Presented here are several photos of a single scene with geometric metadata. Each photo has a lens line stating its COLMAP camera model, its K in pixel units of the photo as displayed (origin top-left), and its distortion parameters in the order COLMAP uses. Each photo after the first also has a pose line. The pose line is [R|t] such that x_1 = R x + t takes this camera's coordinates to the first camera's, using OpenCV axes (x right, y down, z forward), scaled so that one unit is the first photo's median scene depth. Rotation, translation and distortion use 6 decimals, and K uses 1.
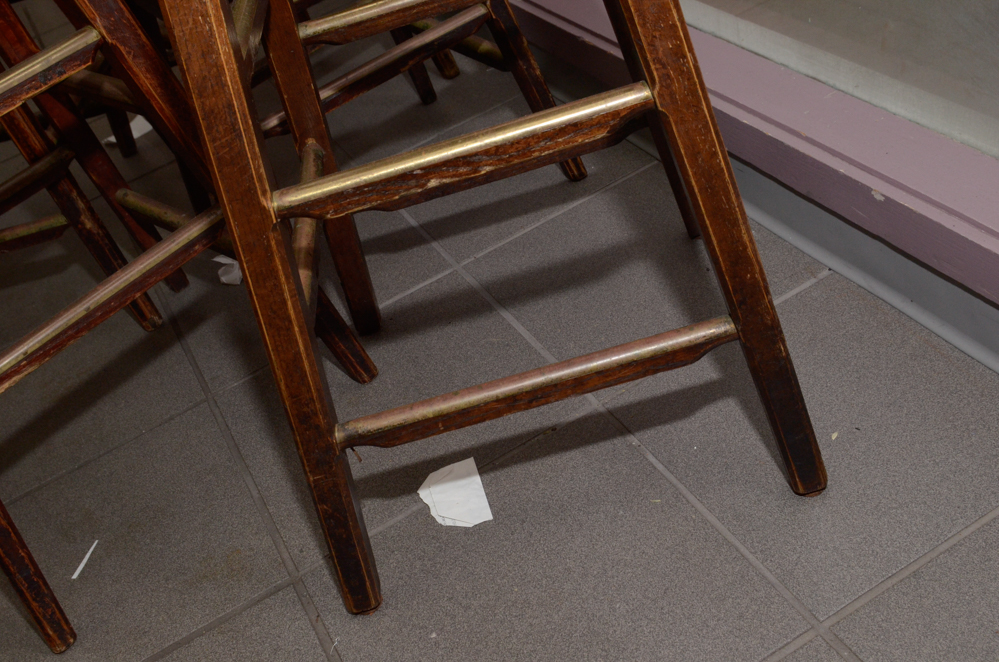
lens RADIAL K [[1129.1, 0, 499.5], [0, 1129.1, 331.0], [0, 0, 1]] dist [-0.028543, -0.029821]
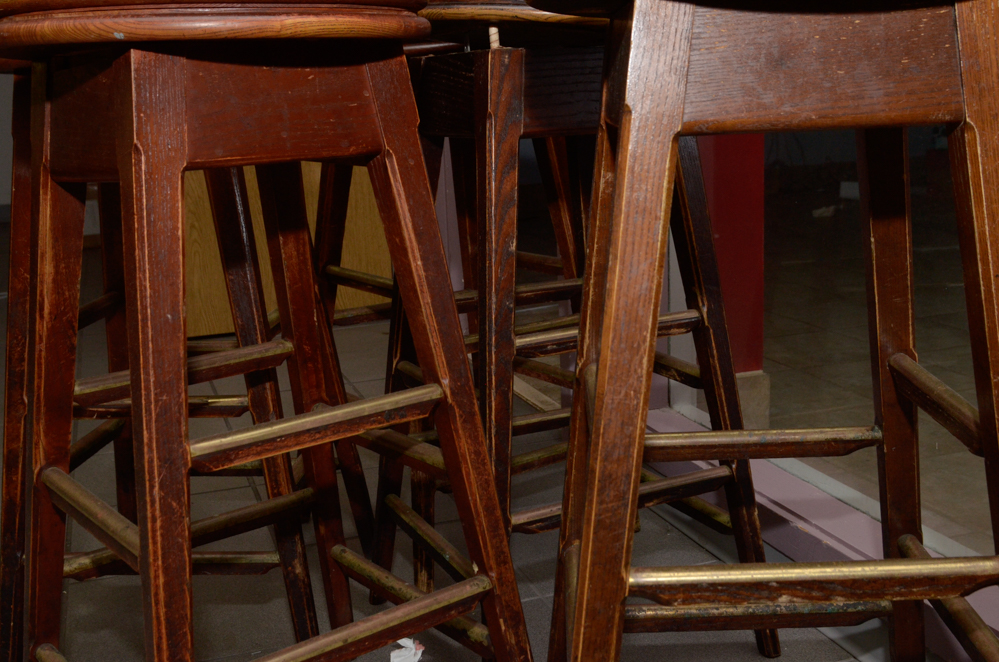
lens RADIAL K [[1129.1, 0, 499.5], [0, 1129.1, 331.0], [0, 0, 1]] dist [-0.028543, -0.029821]
pose [[0.965072, 0.241465, -0.101642, -0.235238], [-0.261950, 0.883018, -0.389438, 0.107141], [-0.004284, 0.402461, 0.915427, -0.030804]]
